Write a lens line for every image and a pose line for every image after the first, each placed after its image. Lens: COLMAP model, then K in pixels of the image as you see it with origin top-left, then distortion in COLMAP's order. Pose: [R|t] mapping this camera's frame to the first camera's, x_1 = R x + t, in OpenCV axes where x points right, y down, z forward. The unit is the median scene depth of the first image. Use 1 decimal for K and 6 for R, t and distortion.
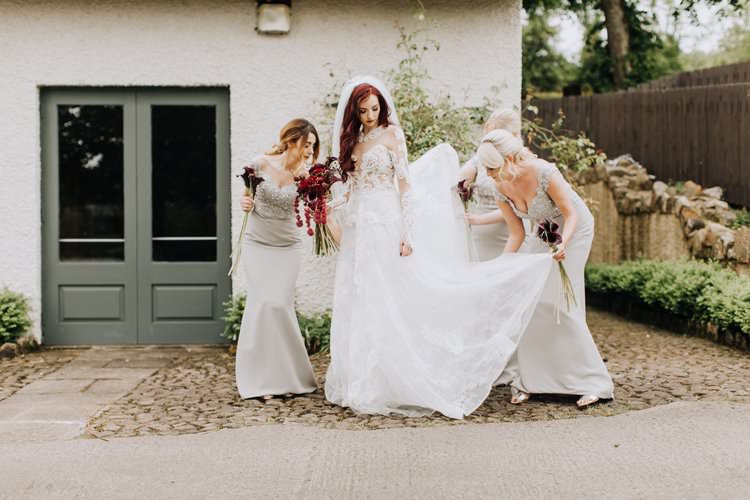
lens RADIAL K [[1206.2, 0, 375.0], [0, 1206.2, 250.0], [0, 0, 1]] dist [0.027194, 0.110763]
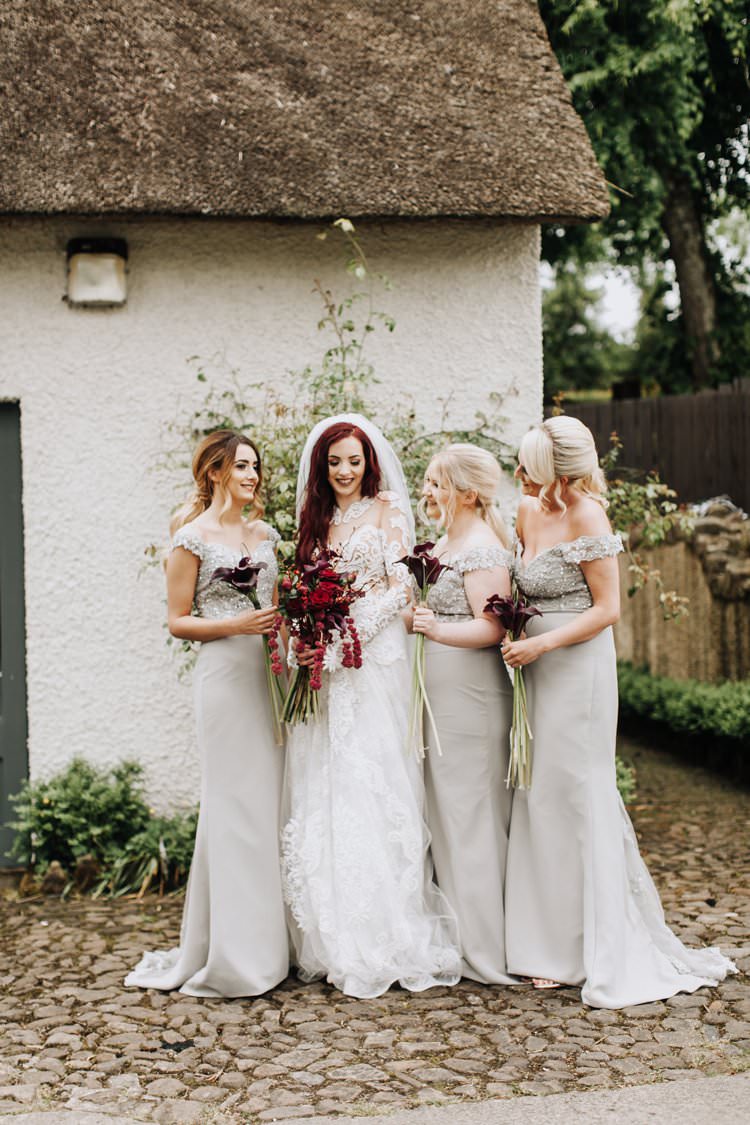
lens RADIAL K [[1809.4, 0, 374.3], [0, 1809.4, 548.9], [0, 0, 1]] dist [0.027194, 0.110763]
pose [[0.999540, -0.020118, 0.022692, 0.021420], [0.021076, 0.998863, -0.042765, -0.027402], [-0.021806, 0.043224, 0.998827, 0.158184]]
